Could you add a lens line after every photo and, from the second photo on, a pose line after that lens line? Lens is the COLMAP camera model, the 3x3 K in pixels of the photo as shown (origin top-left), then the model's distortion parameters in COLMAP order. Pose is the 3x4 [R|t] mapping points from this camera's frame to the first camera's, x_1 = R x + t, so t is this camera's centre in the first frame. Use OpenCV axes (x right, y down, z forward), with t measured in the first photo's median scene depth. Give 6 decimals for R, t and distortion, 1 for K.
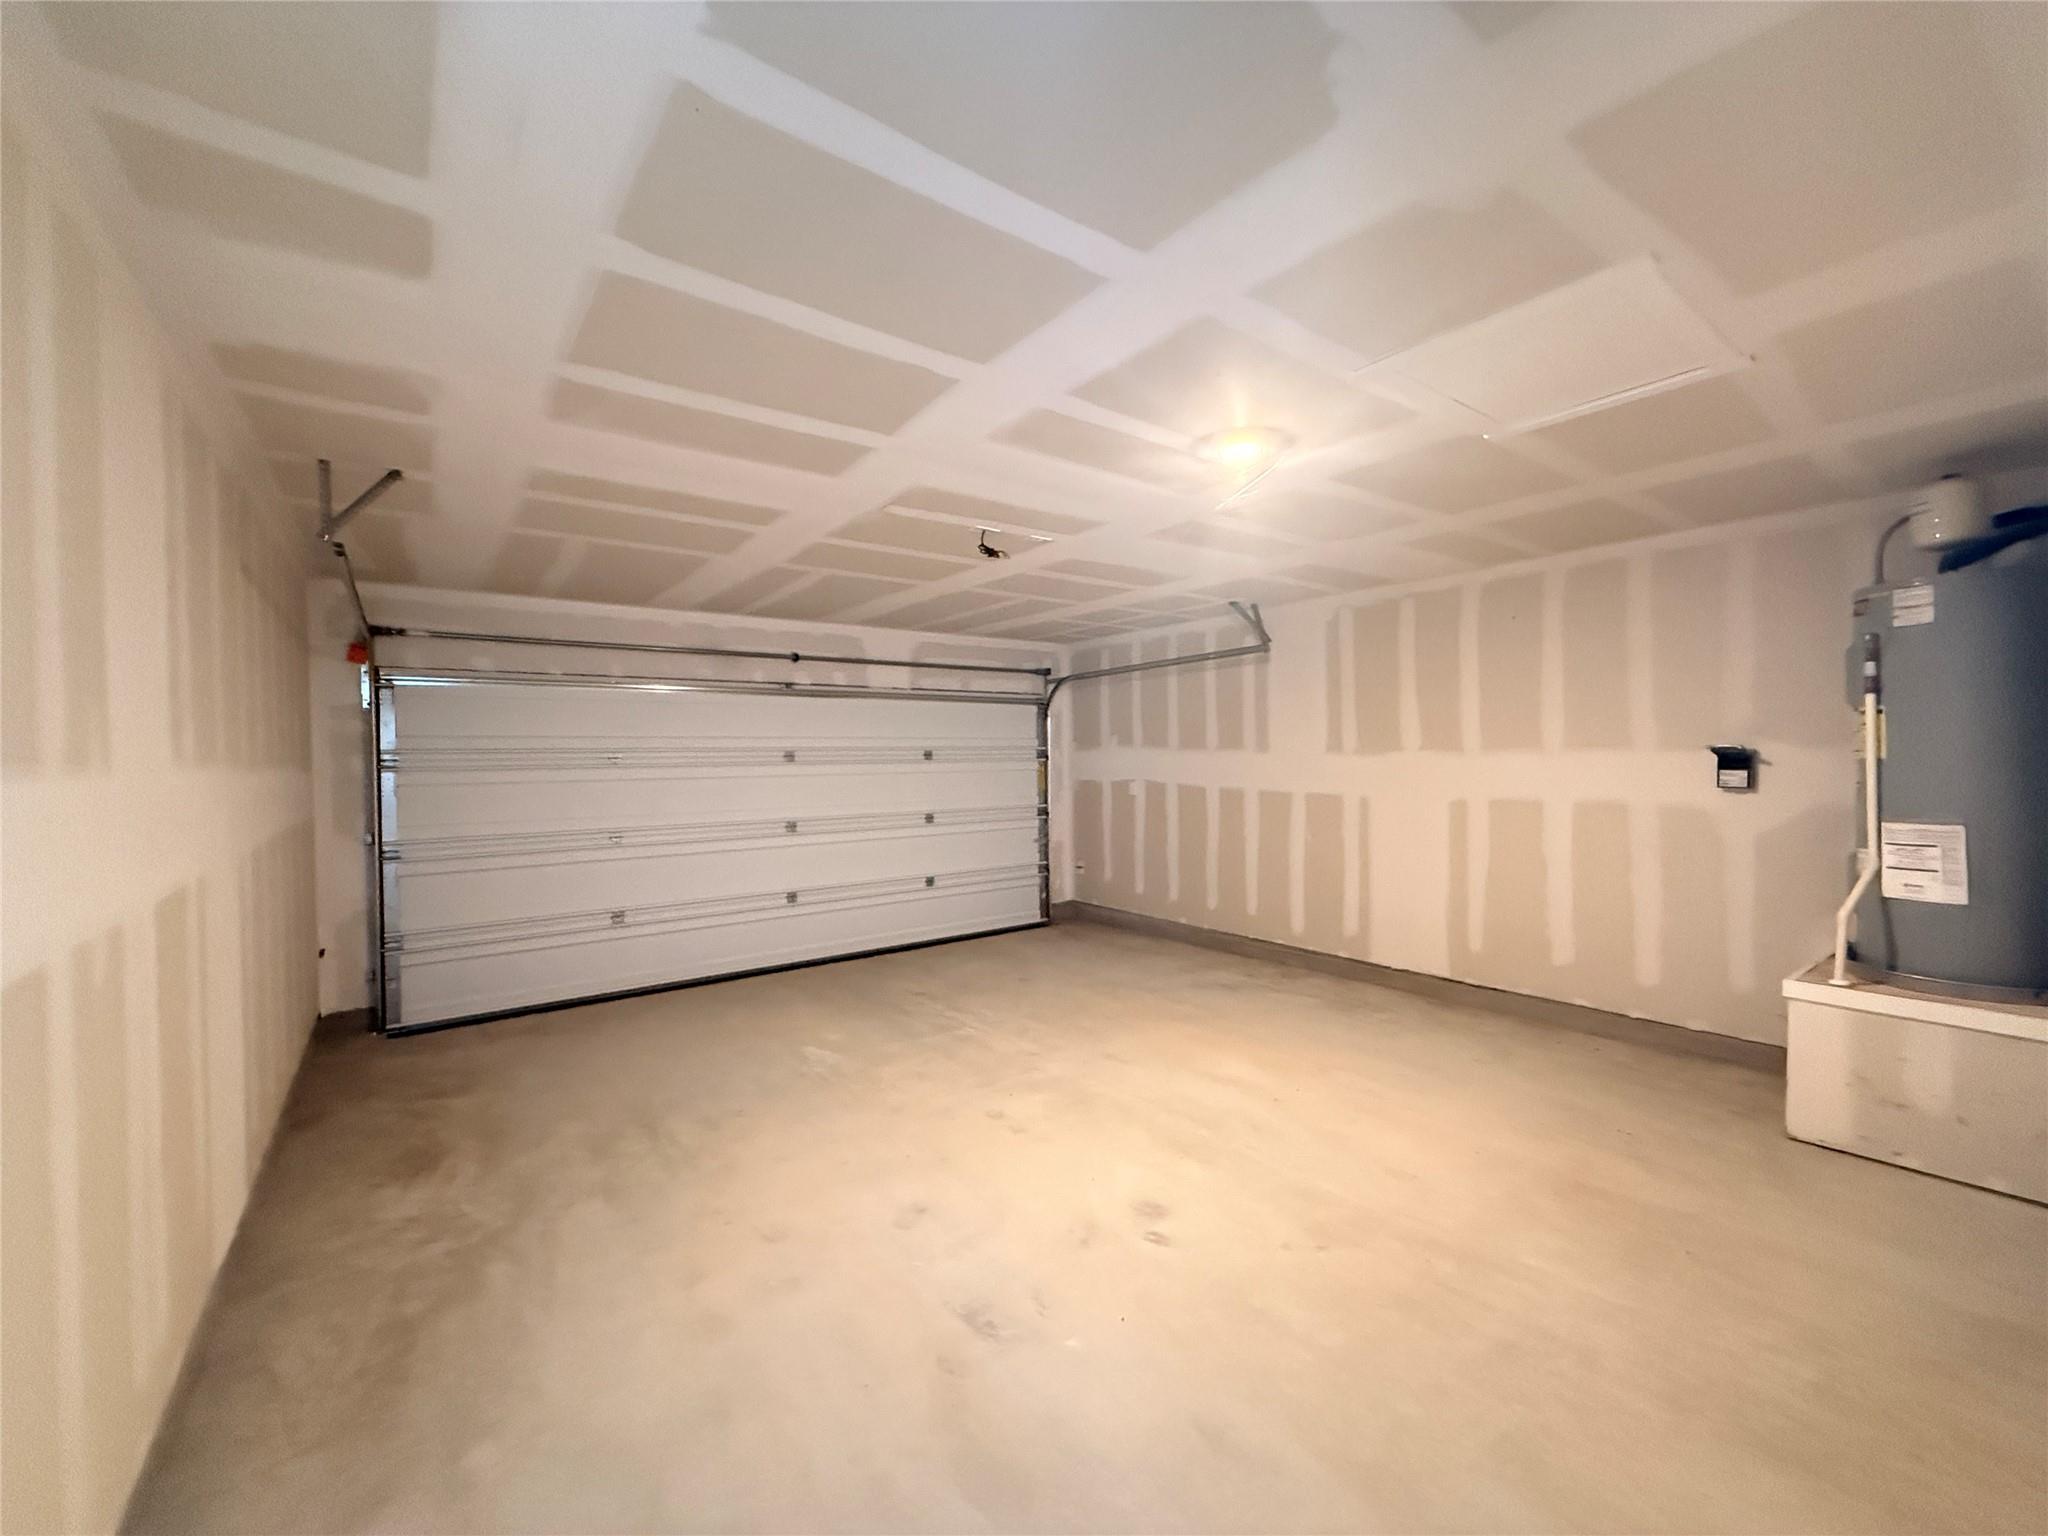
lens RADIAL K [[818.2, 0, 1008.4], [0, 818.2, 762.4], [0, 0, 1]] dist [-0.001946, 0.001212]
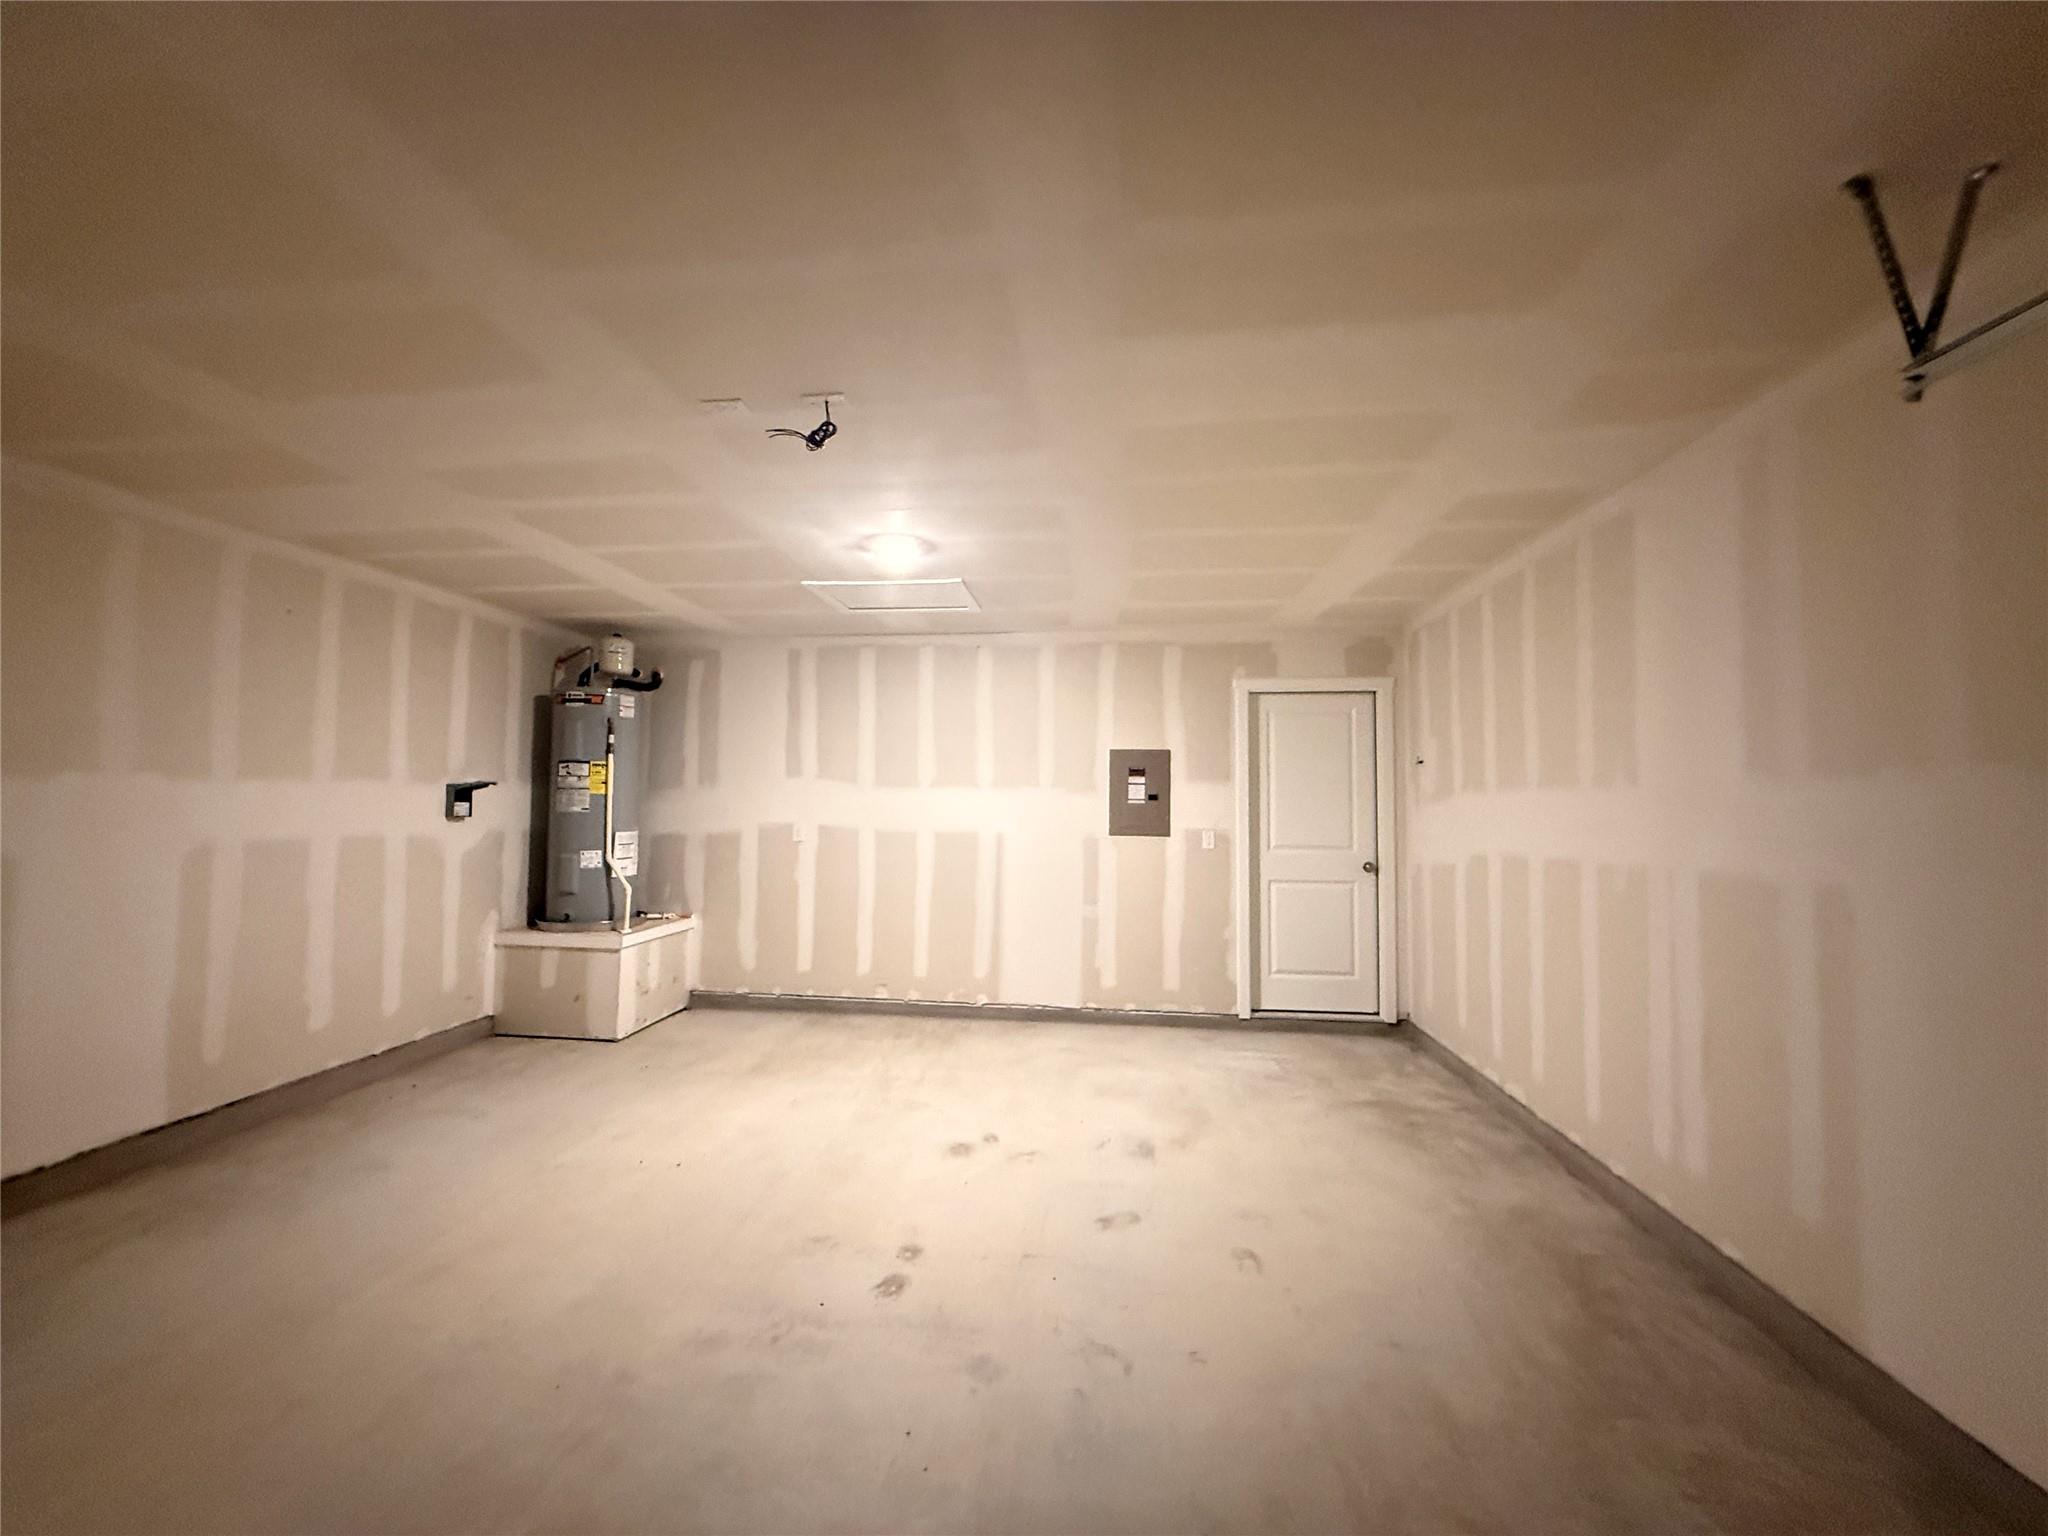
lens RADIAL K [[818.2, 0, 1011.7], [0, 818.2, 767.7], [0, 0, 1]] dist [-0.001946, 0.001212]
pose [[-0.719070, 0.033572, 0.694126, -0.666868], [0.007463, 0.999148, -0.040593, 0.015884], [-0.694898, -0.024009, -0.718708, 1.620622]]
